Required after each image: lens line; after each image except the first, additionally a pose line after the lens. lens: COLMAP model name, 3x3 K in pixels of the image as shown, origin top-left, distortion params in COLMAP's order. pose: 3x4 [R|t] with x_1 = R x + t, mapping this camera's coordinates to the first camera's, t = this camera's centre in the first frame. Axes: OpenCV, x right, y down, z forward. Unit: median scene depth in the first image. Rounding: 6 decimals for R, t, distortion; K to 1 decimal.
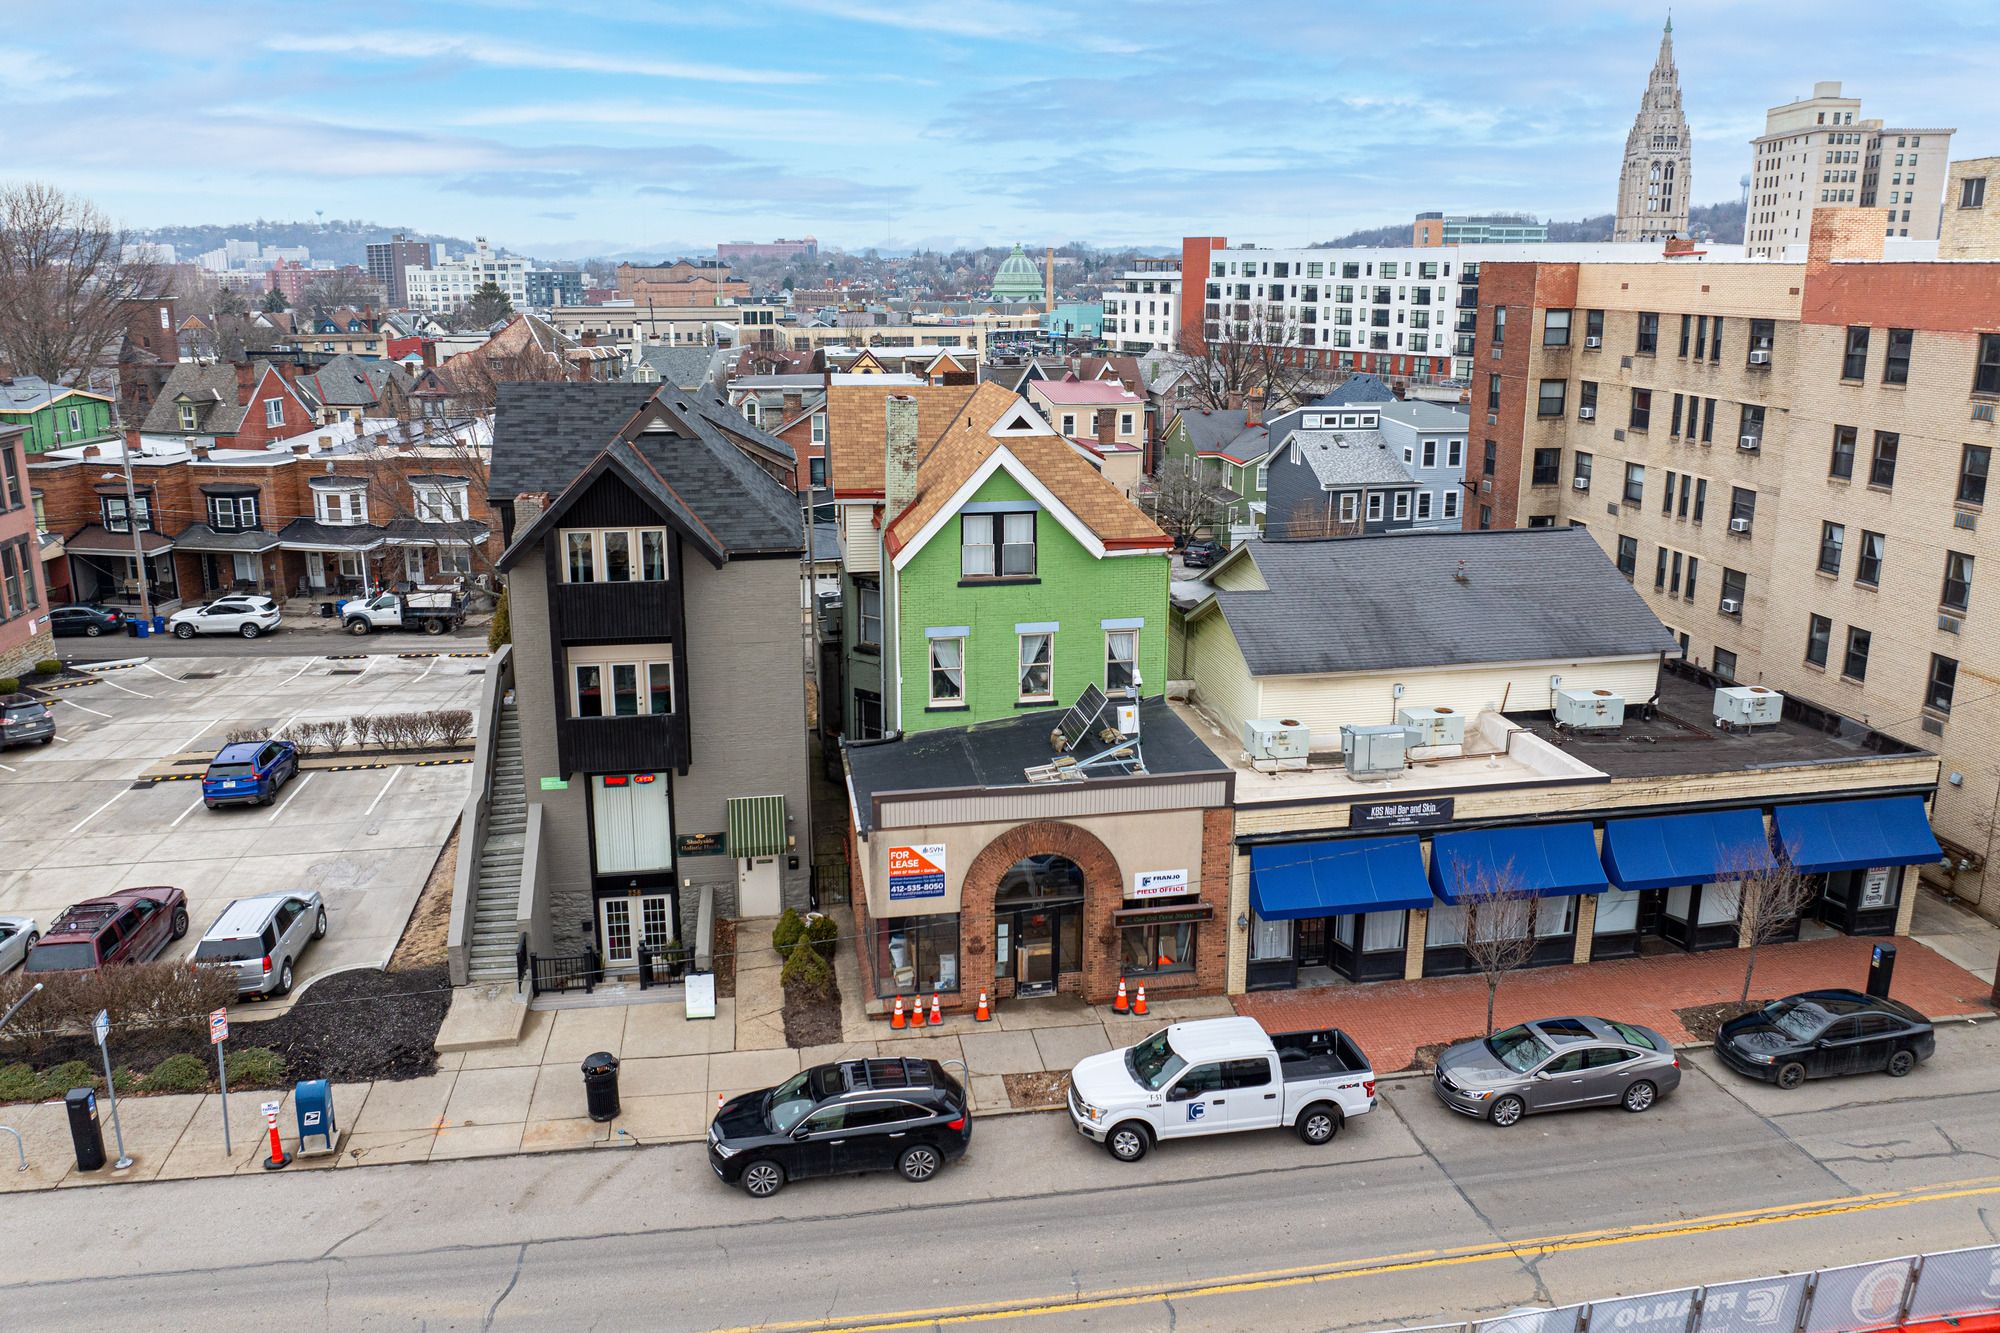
lens RADIAL K [[1415.0, 0, 997.1], [0, 1415.0, 581.4], [0, 0, 1]] dist [-0.032574, -0.006083]
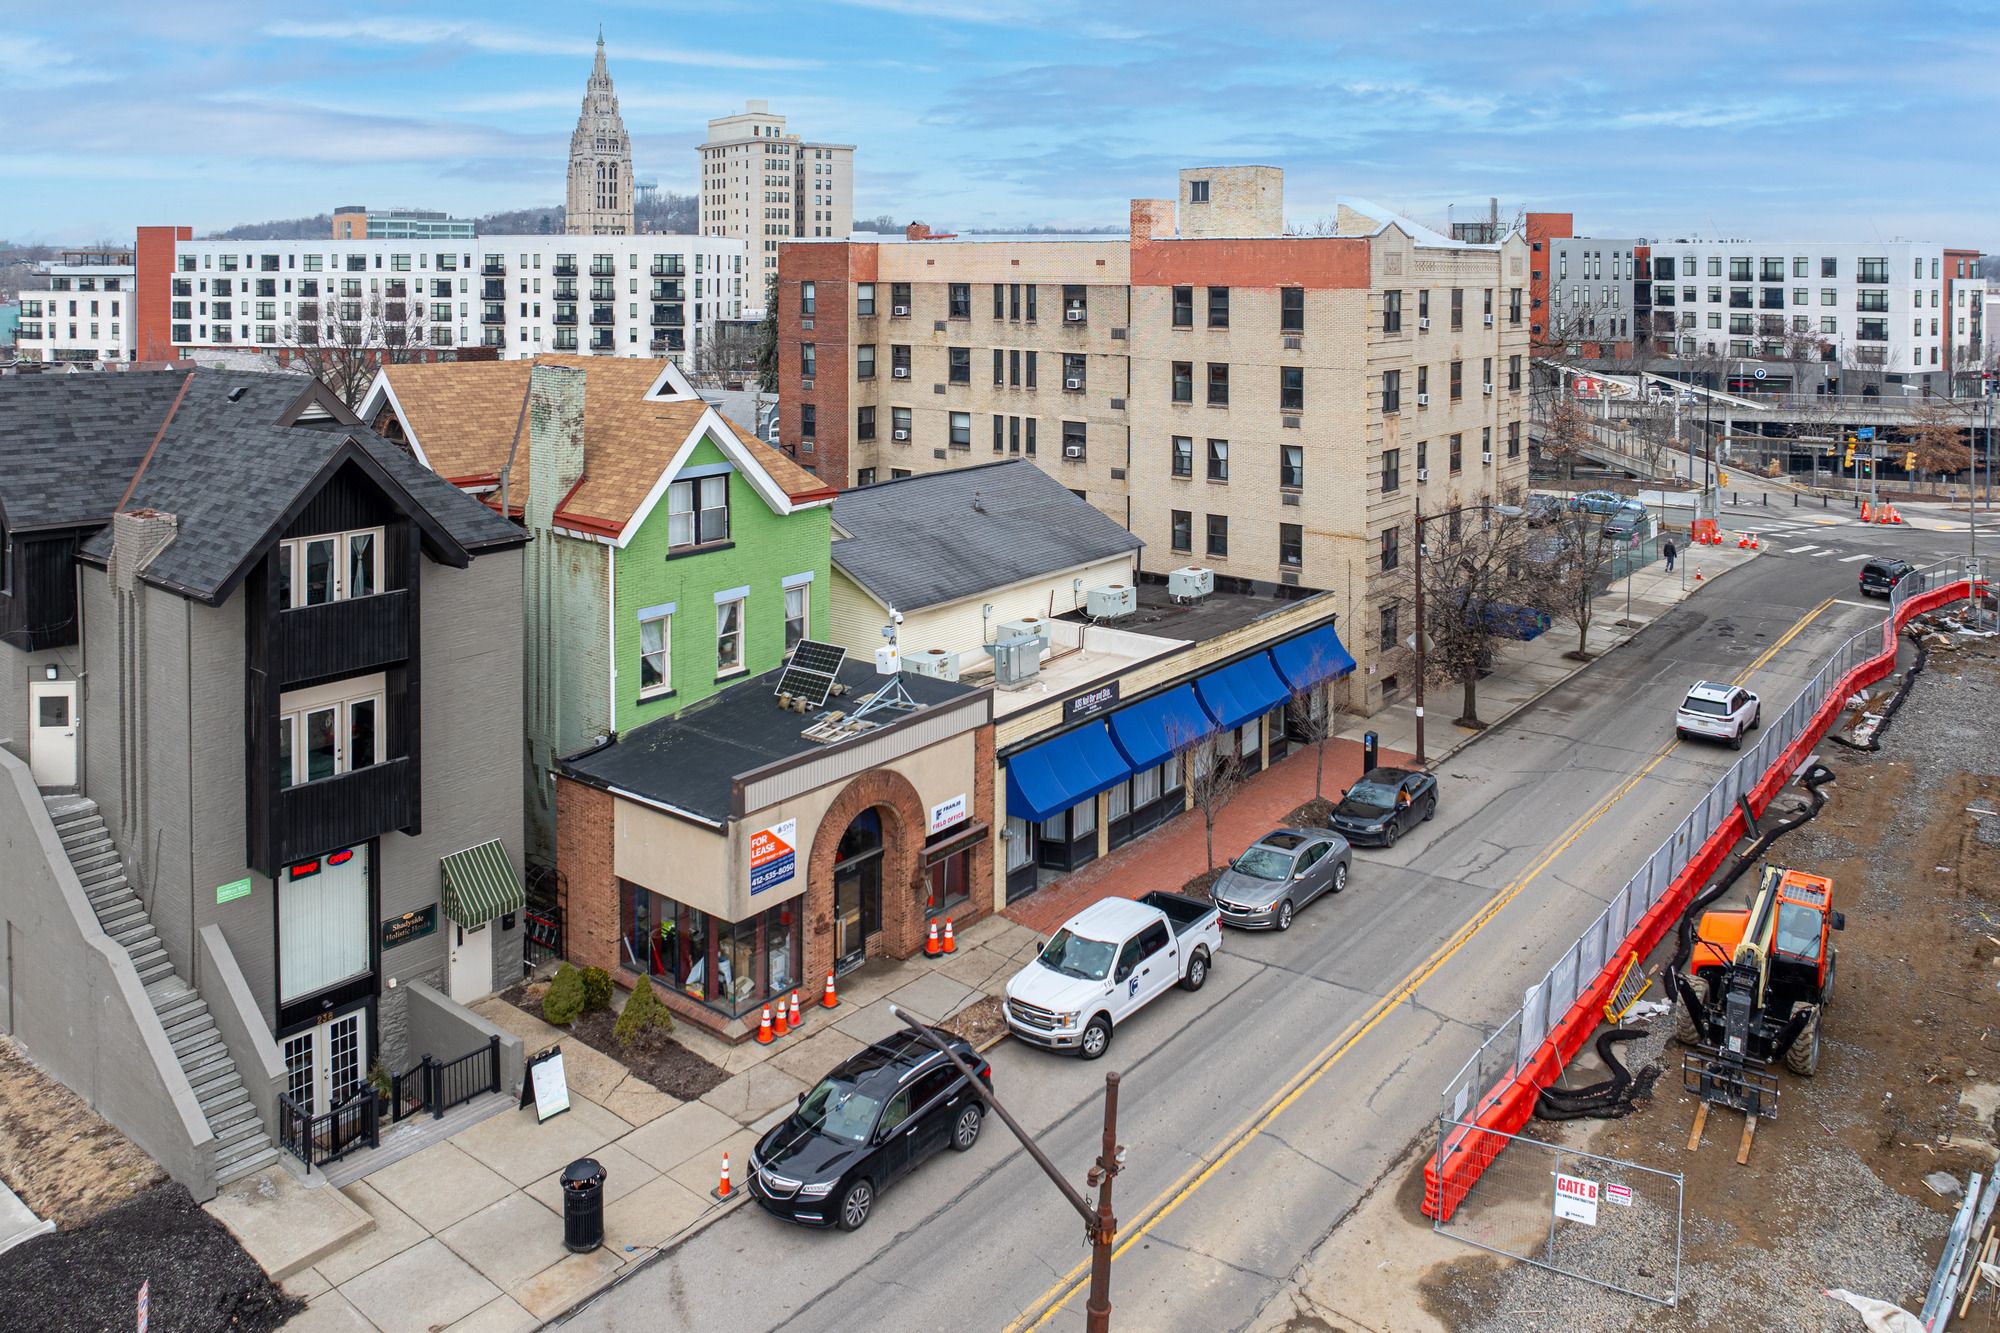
lens RADIAL K [[1486.7, 0, 999.4], [0, 1486.7, 289.3], [0, 0, 1]] dist [-0.016843, -0.002753]
pose [[0.744798, -0.008100, 0.667241, -0.498694], [0.142501, 0.978790, -0.147183, 0.003378], [-0.651897, 0.204704, 0.730155, 0.091732]]
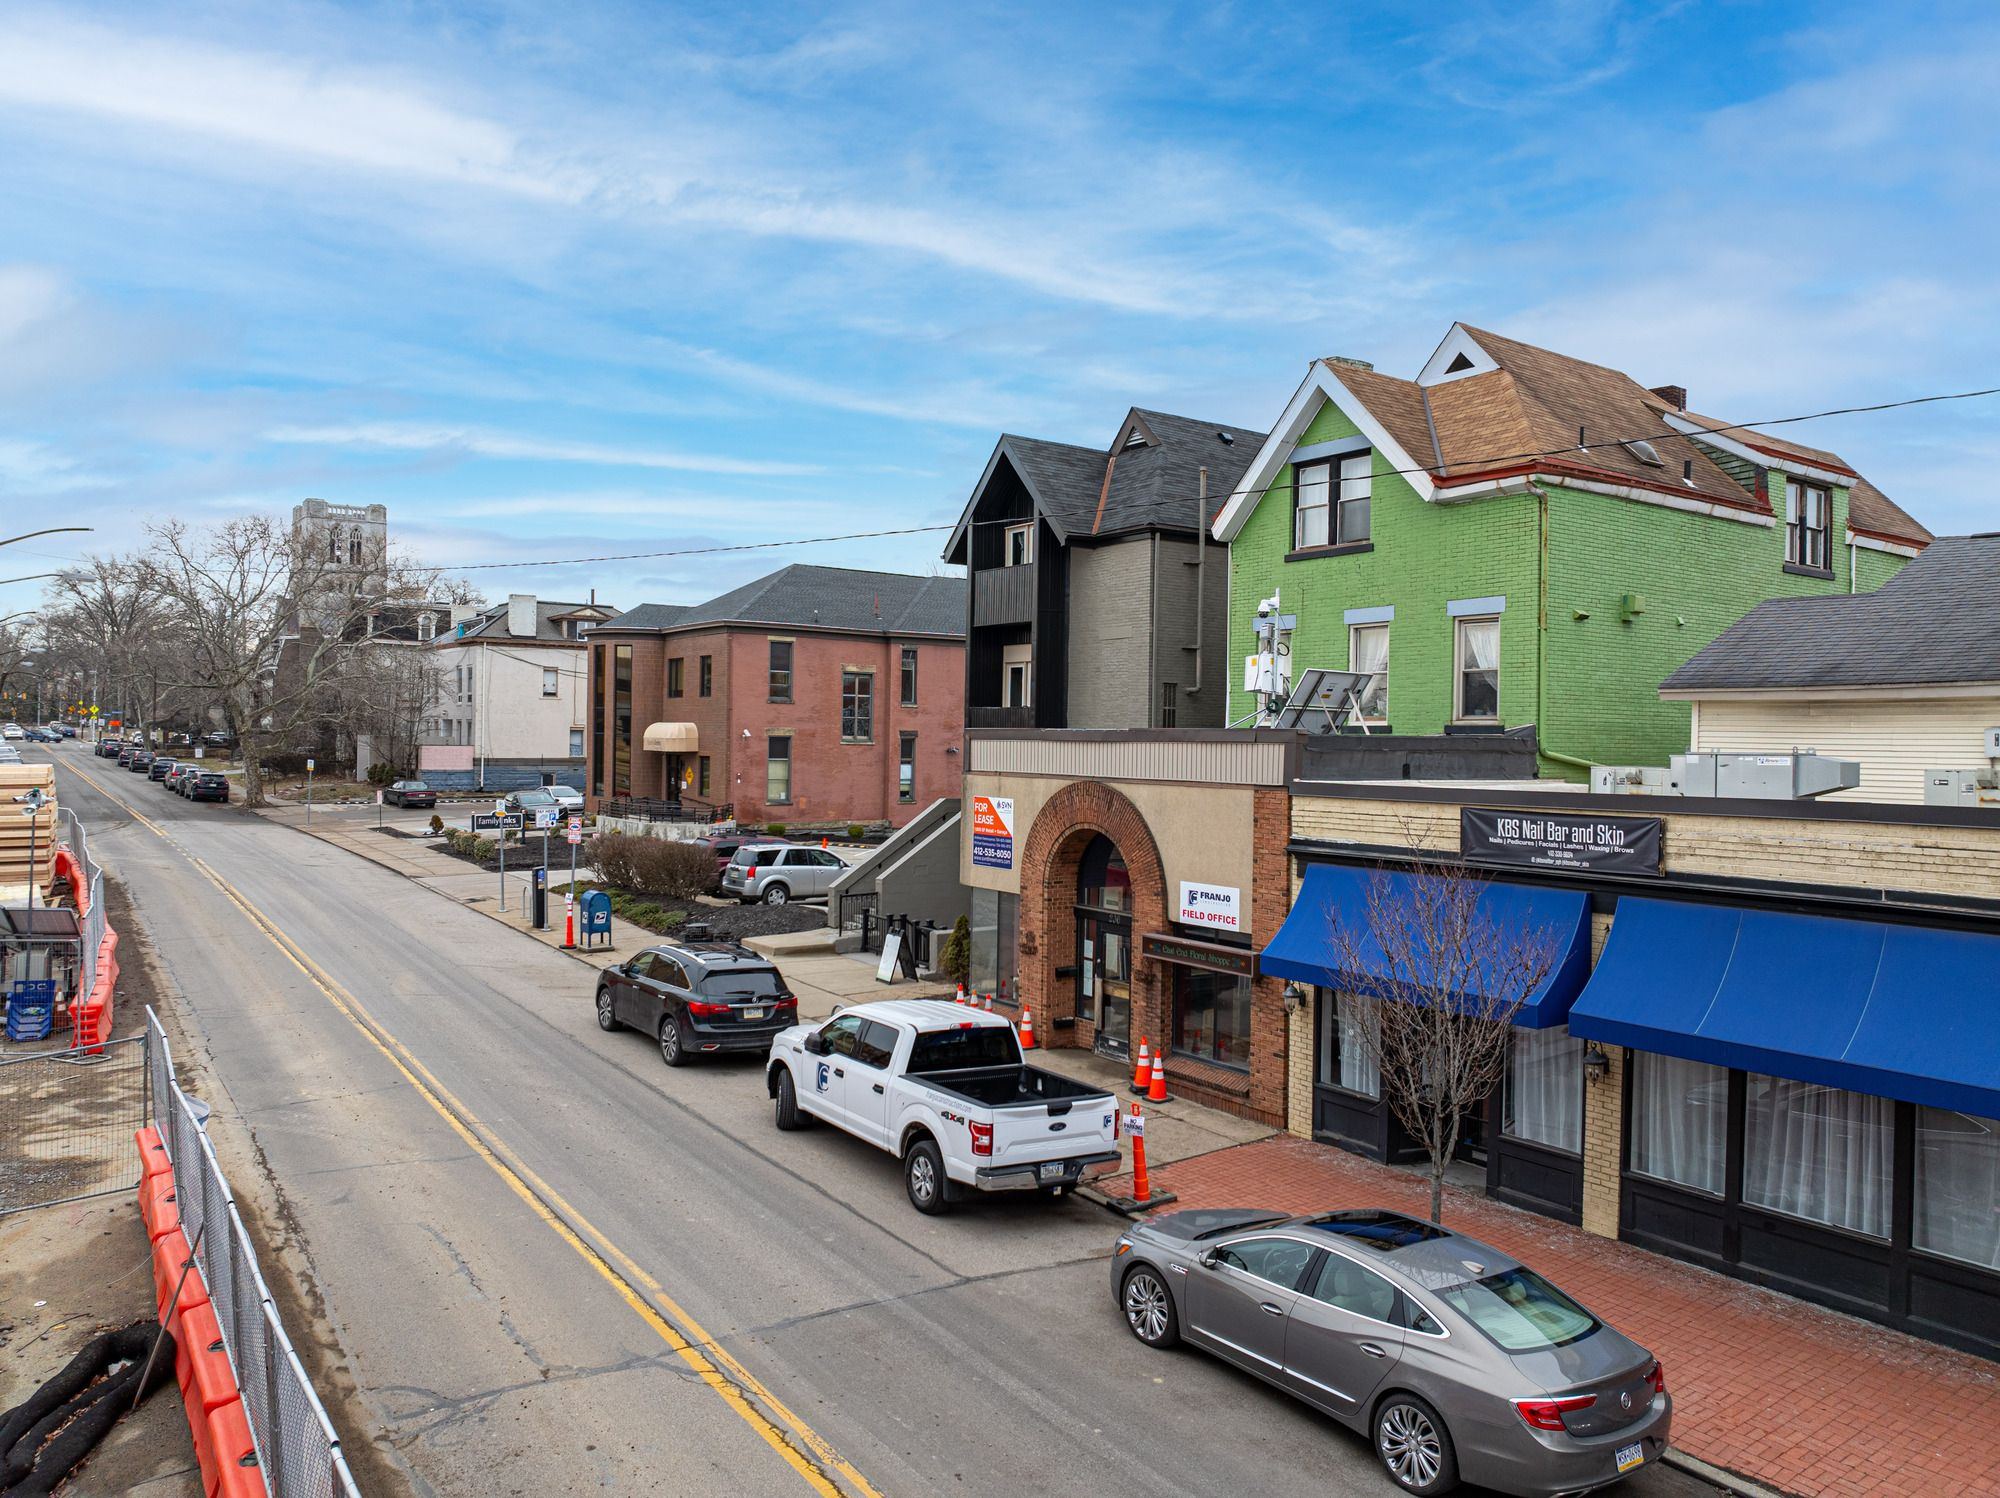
lens RADIAL K [[1395.0, 0, 996.4], [0, 1395.0, 752.7], [0, 0, 1]] dist [-0.030711, -0.001491]
pose [[0.422545, 0.015464, -0.906210, 0.561665], [-0.211777, 0.973861, -0.082129, 0.189528], [0.881253, 0.226617, 0.414775, 0.550549]]
